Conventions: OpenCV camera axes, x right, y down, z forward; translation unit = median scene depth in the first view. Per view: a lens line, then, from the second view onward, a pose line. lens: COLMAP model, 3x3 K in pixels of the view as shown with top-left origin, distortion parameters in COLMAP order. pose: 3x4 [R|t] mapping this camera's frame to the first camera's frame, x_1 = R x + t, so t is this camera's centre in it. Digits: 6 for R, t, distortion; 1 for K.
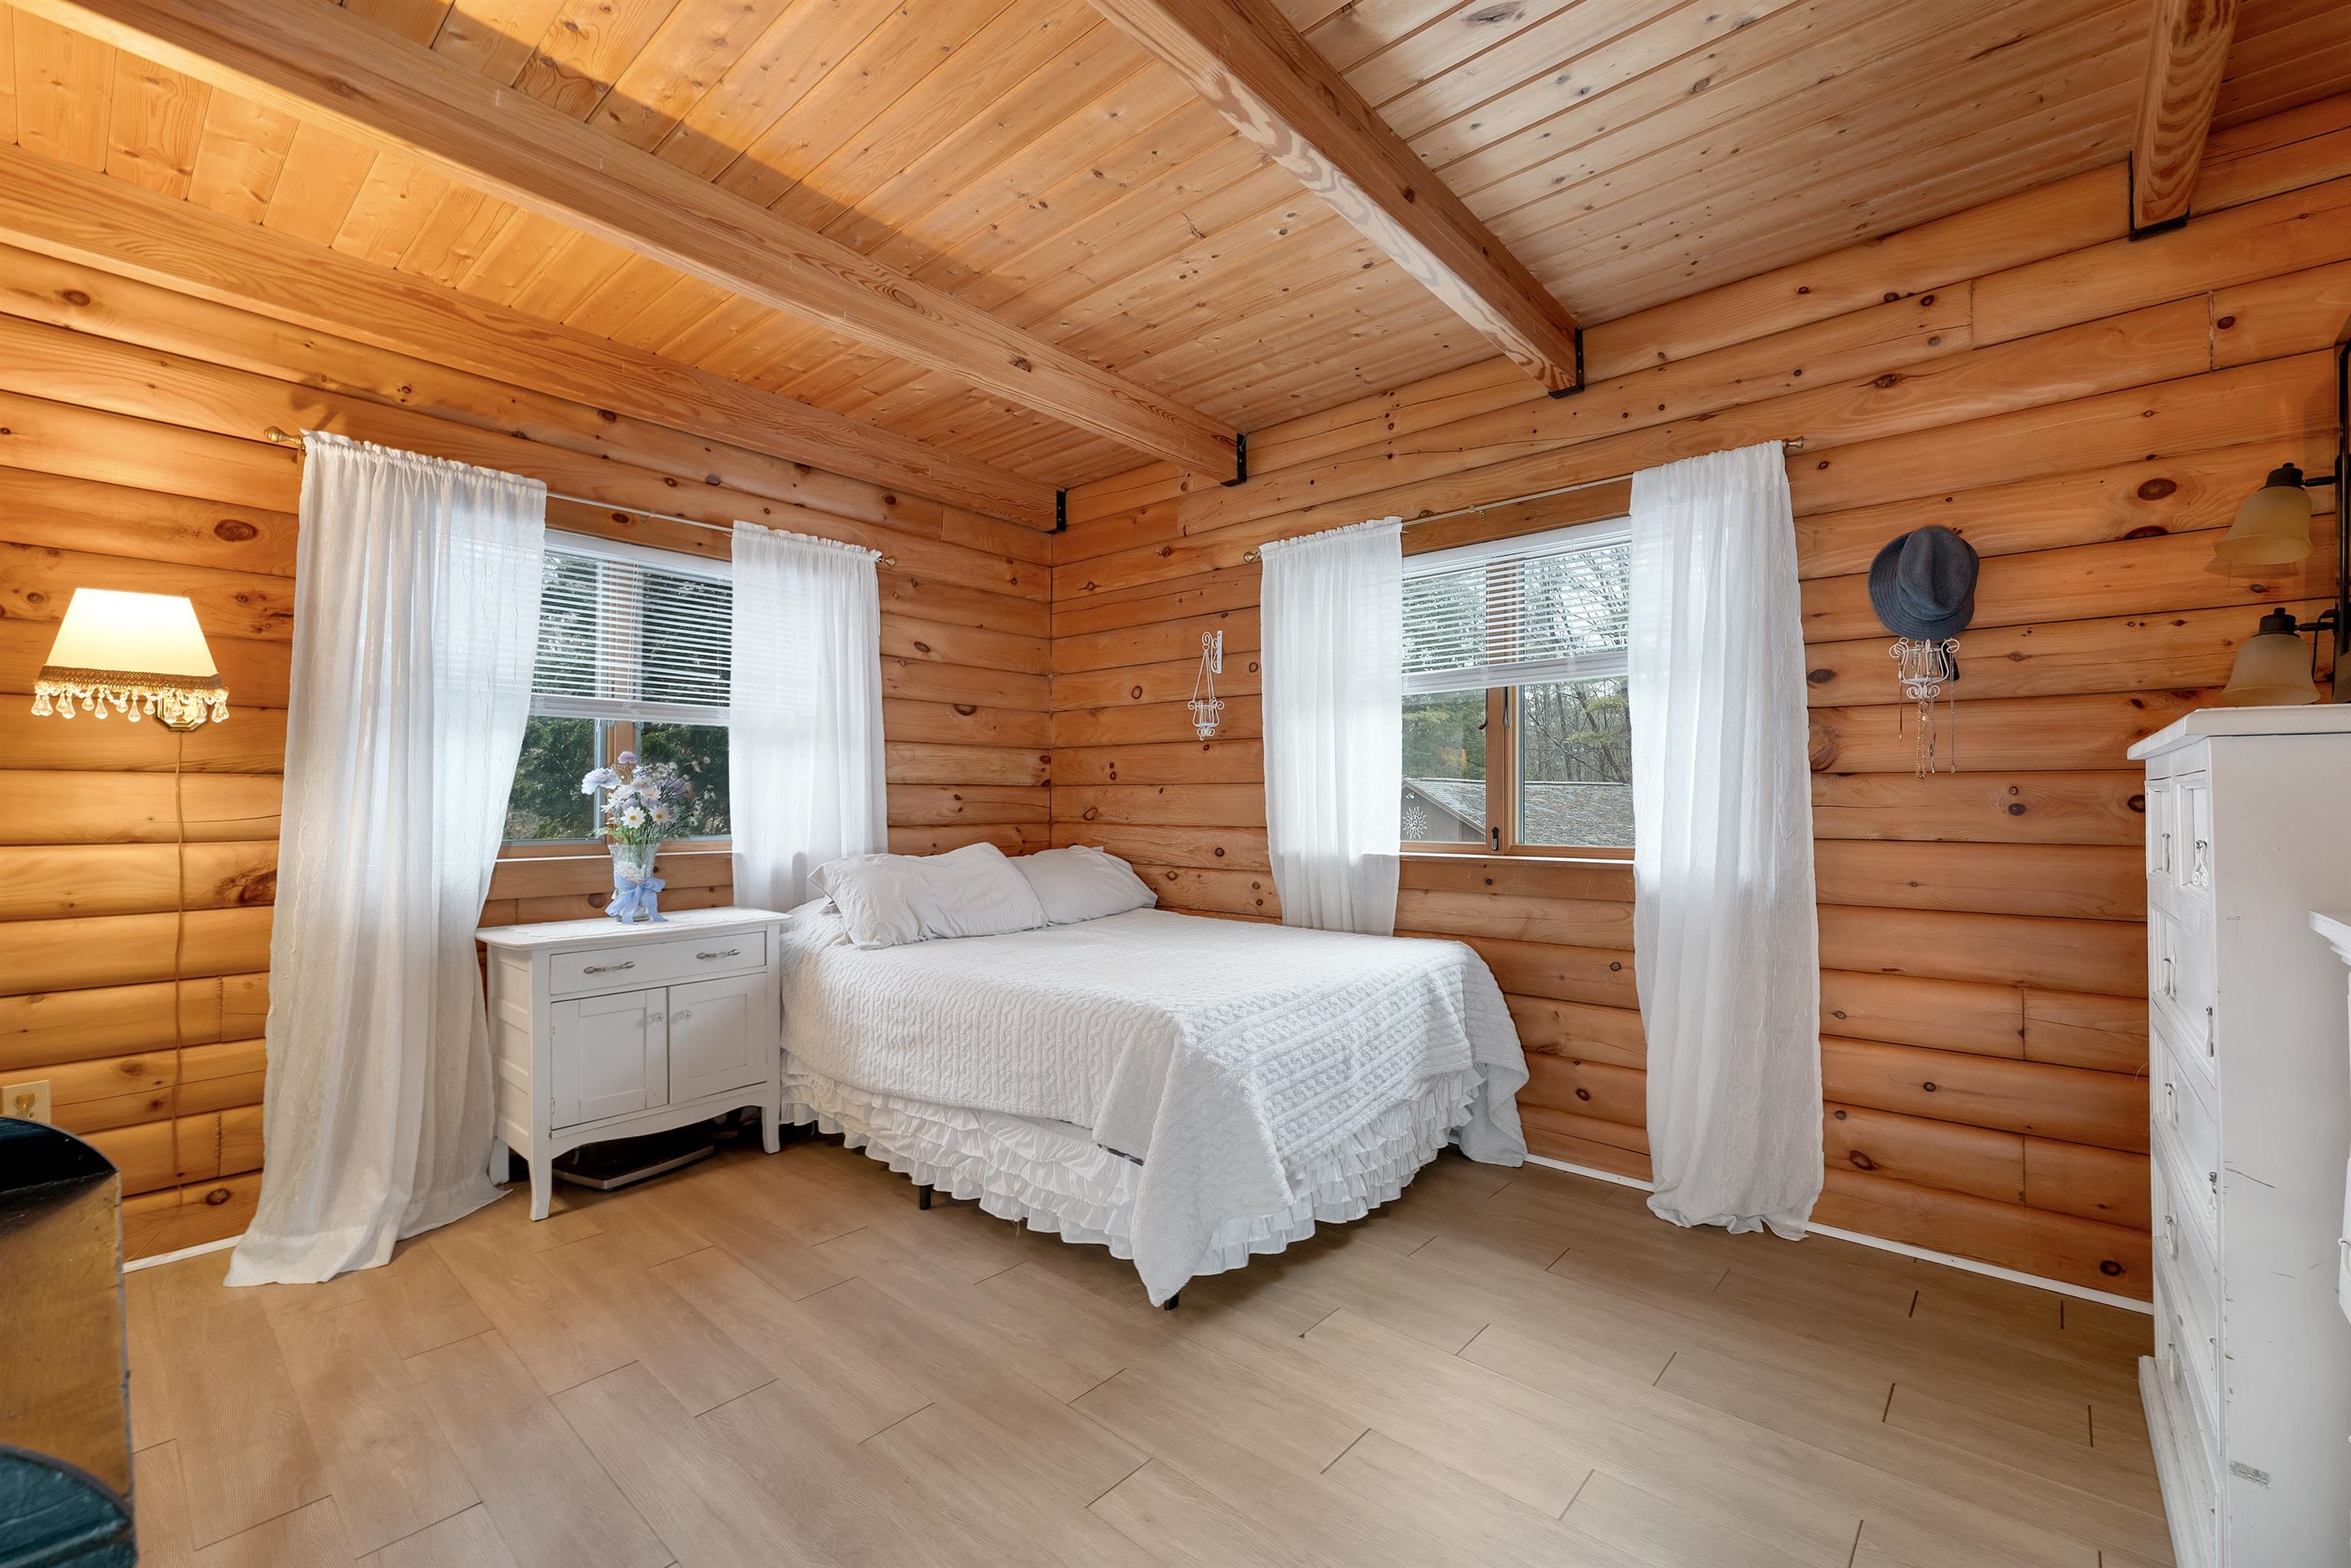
lens RADIAL K [[988.9, 0, 1175.5], [0, 988.9, 784.0], [0, 0, 1]] dist [0.000758, -0.000279]
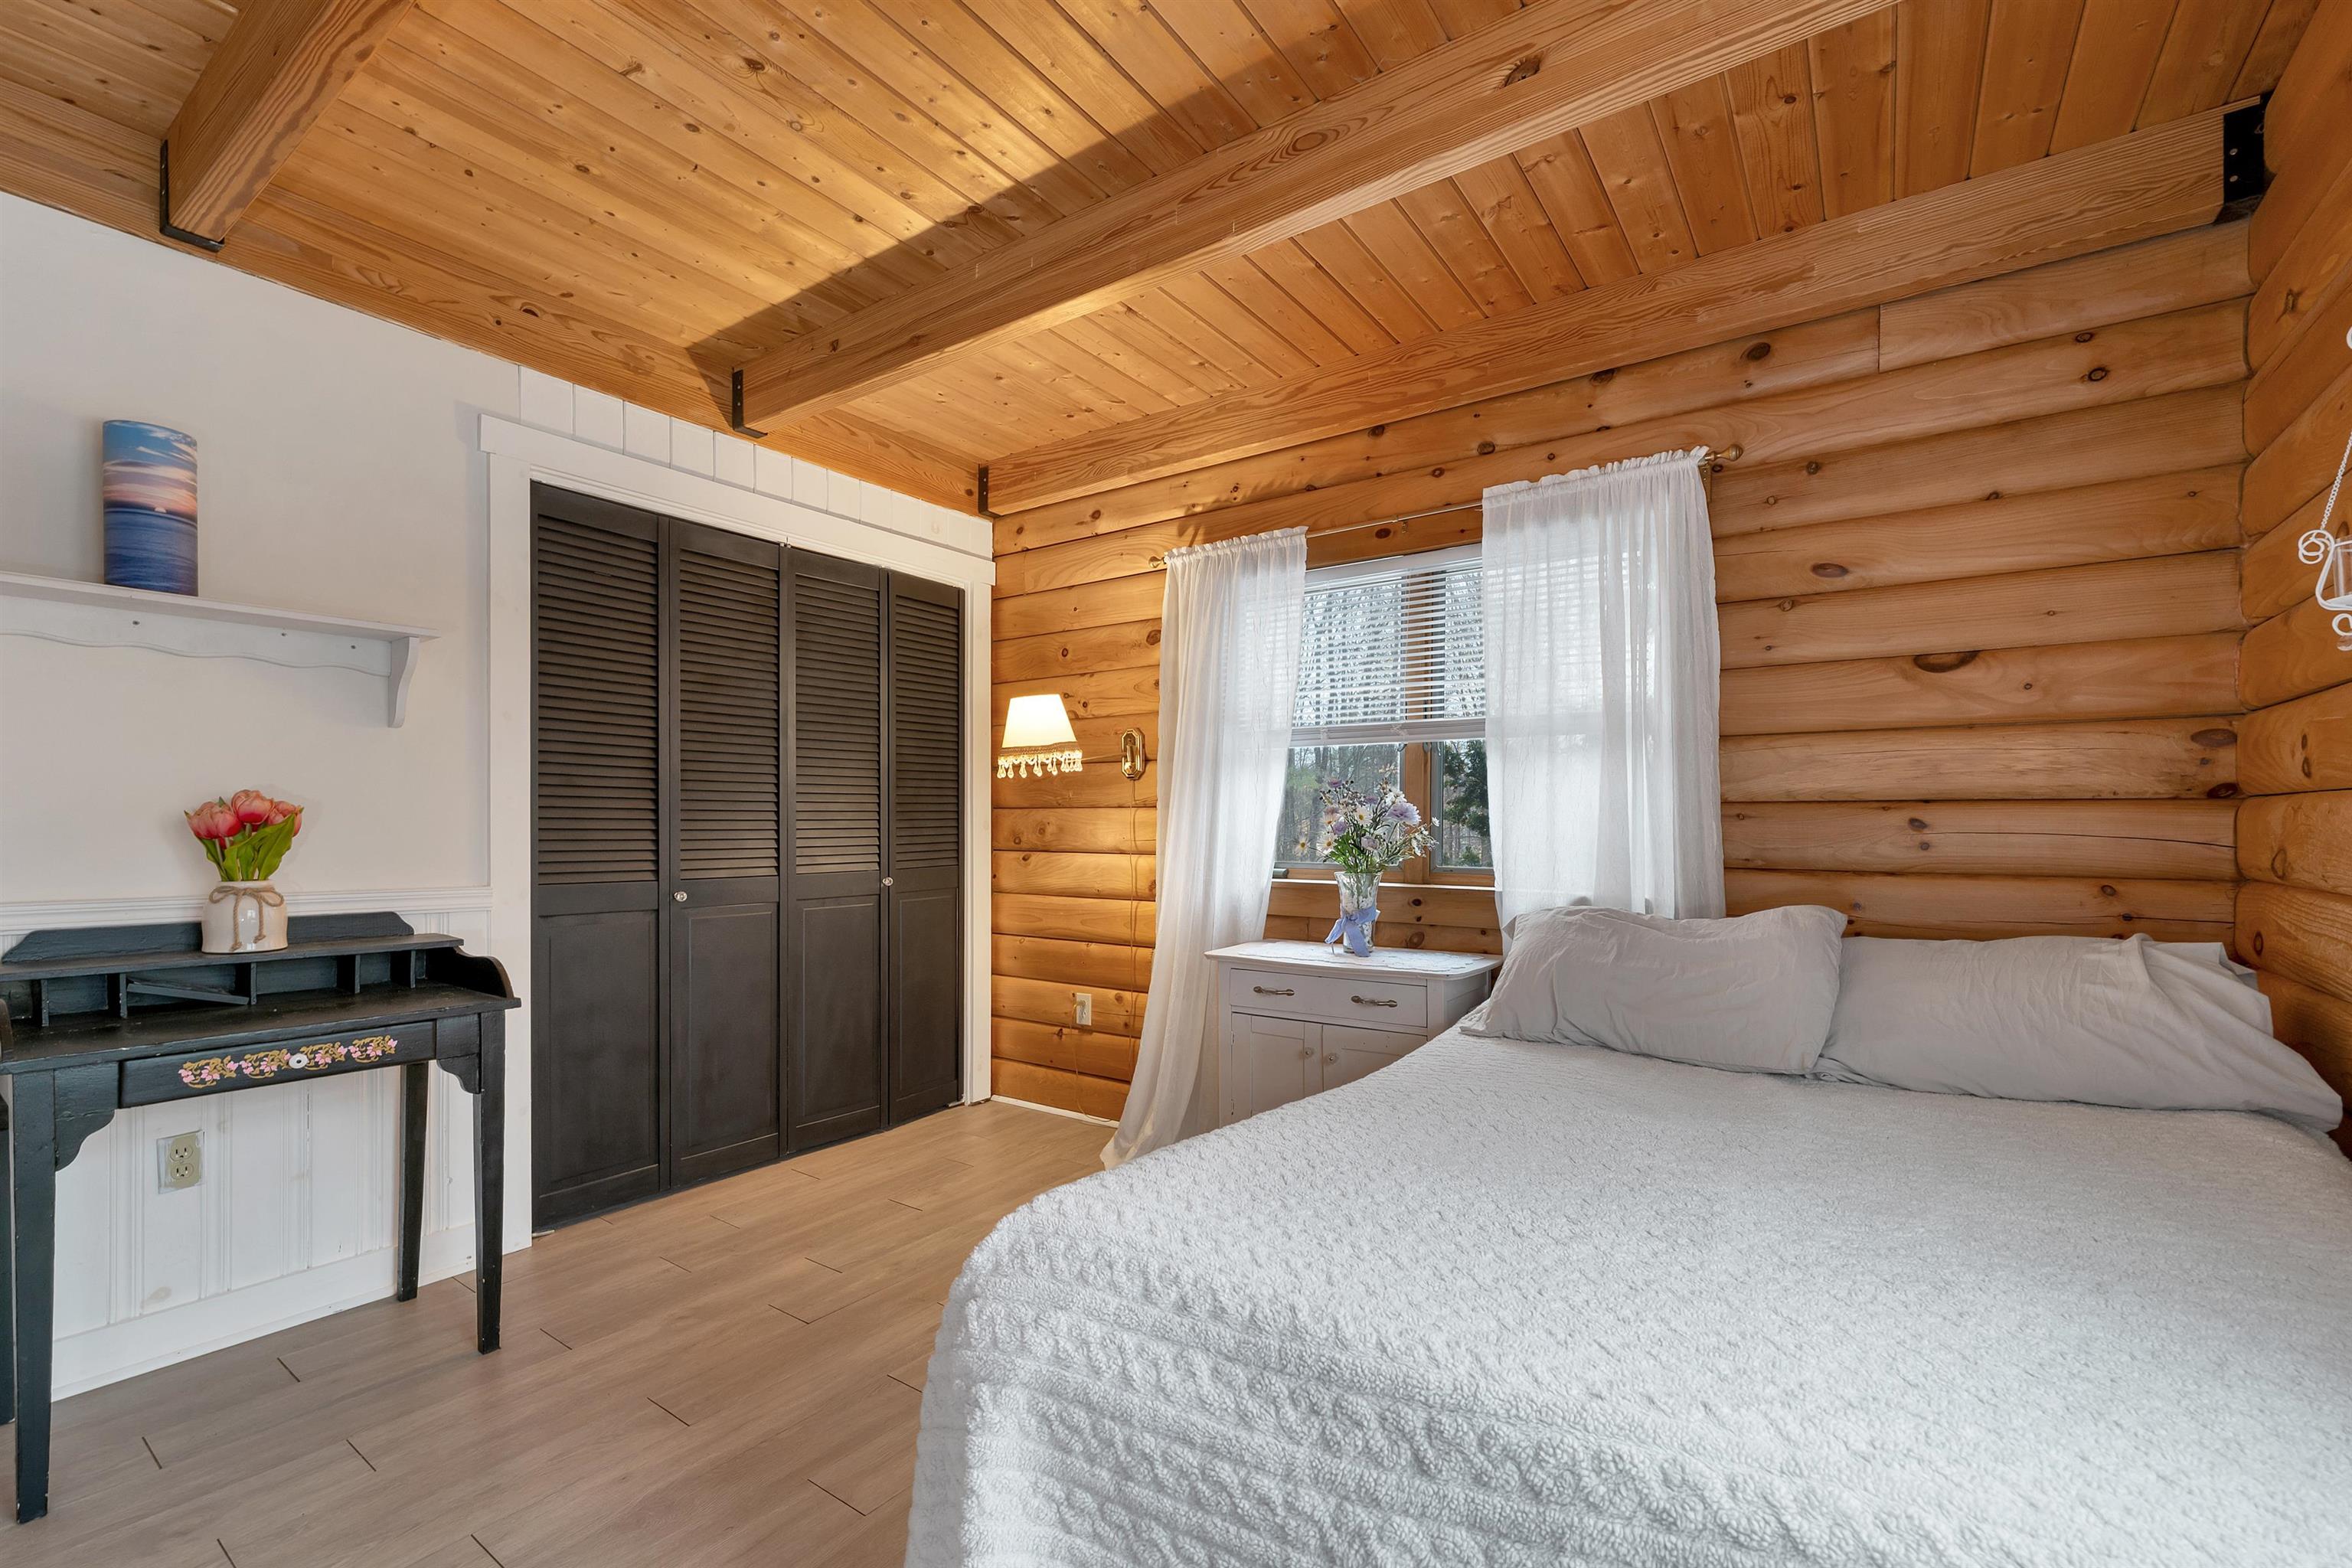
lens RADIAL K [[999.0, 0, 1173.6], [0, 999.0, 820.4], [0, 0, 1]] dist [-0.002557, -0.000260]
pose [[0.098352, -0.007484, -0.995124, 0.277059], [0.011194, 0.999917, -0.006414, 0.010467], [0.995089, -0.010509, 0.098428, 0.507346]]
